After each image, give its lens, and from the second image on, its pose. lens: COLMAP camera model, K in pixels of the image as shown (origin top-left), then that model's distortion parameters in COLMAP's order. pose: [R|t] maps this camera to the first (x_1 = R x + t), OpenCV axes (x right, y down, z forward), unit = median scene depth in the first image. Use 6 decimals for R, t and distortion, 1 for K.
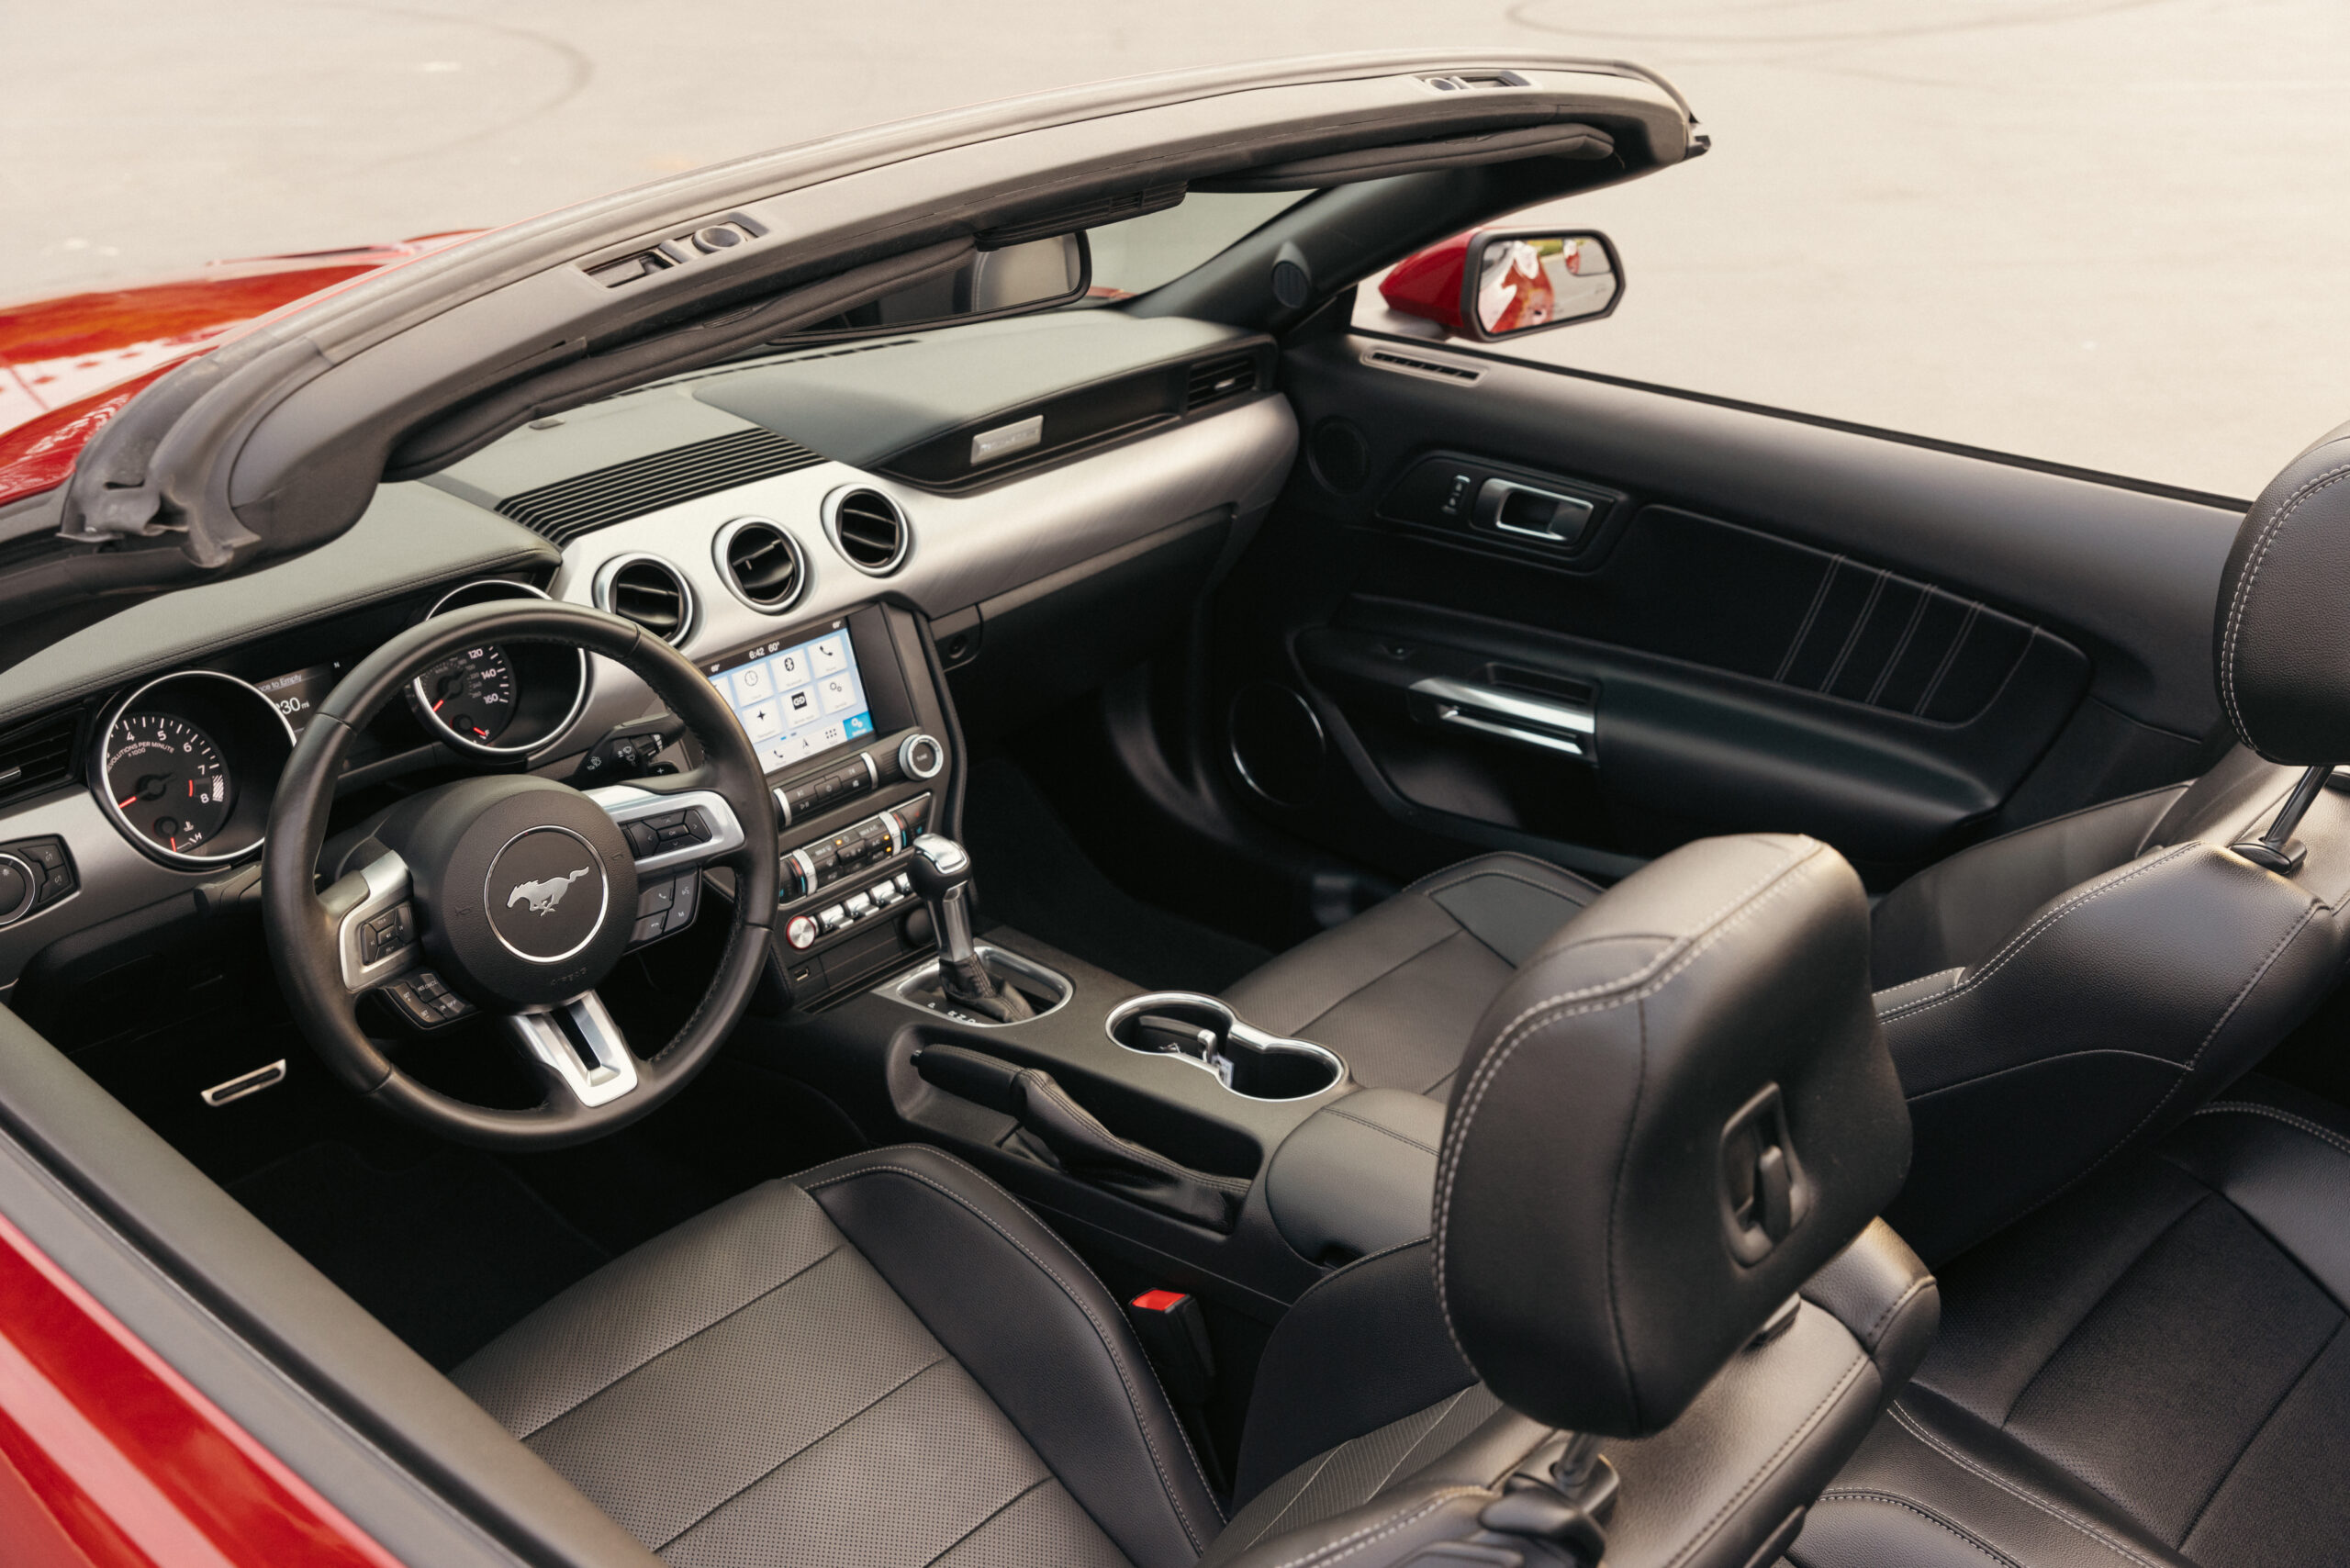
lens RADIAL K [[2240.1, 0, 1183.5], [0, 2240.1, 777.1], [0, 0, 1]] dist [-0.045925, 0.000000]
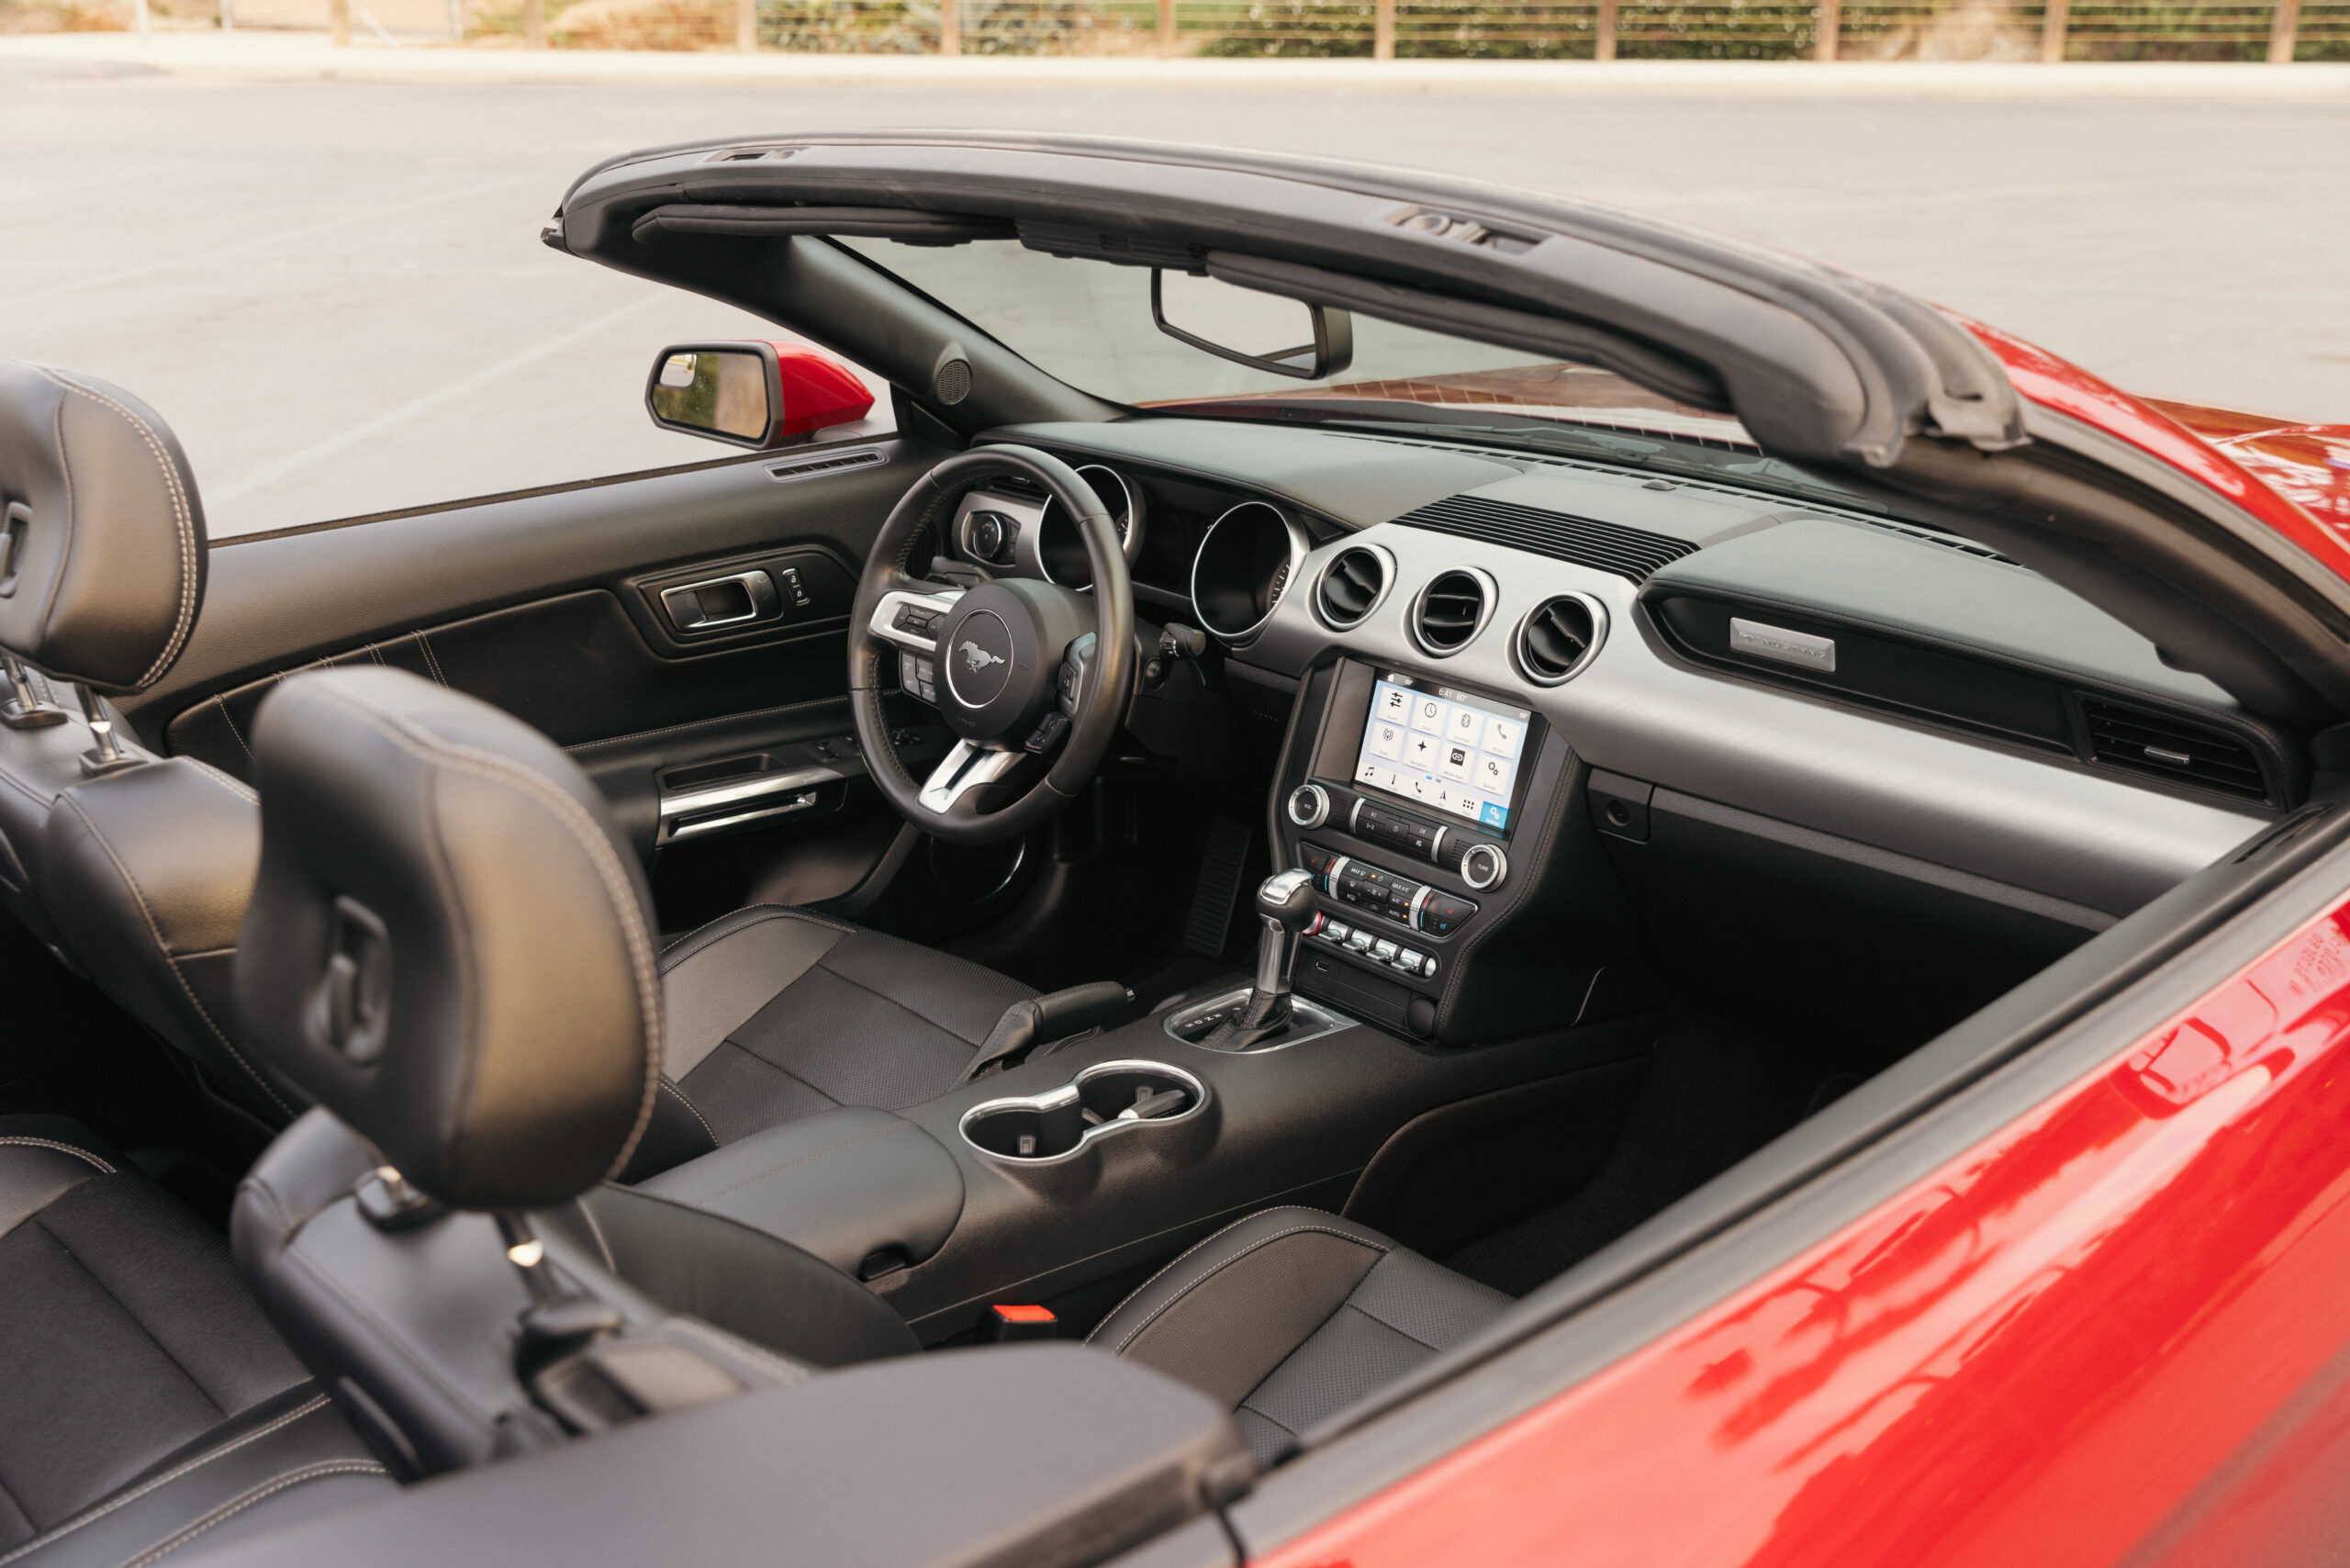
lens RADIAL K [[2240.1, 0, 1178.3], [0, 2240.1, 777.6], [0, 0, 1]] dist [-0.045925, 0.000000]
pose [[-0.073730, 0.347509, -0.934773, 0.795869], [-0.429918, 0.834680, 0.344209, -0.322970], [0.899853, 0.427254, 0.087860, 0.799556]]
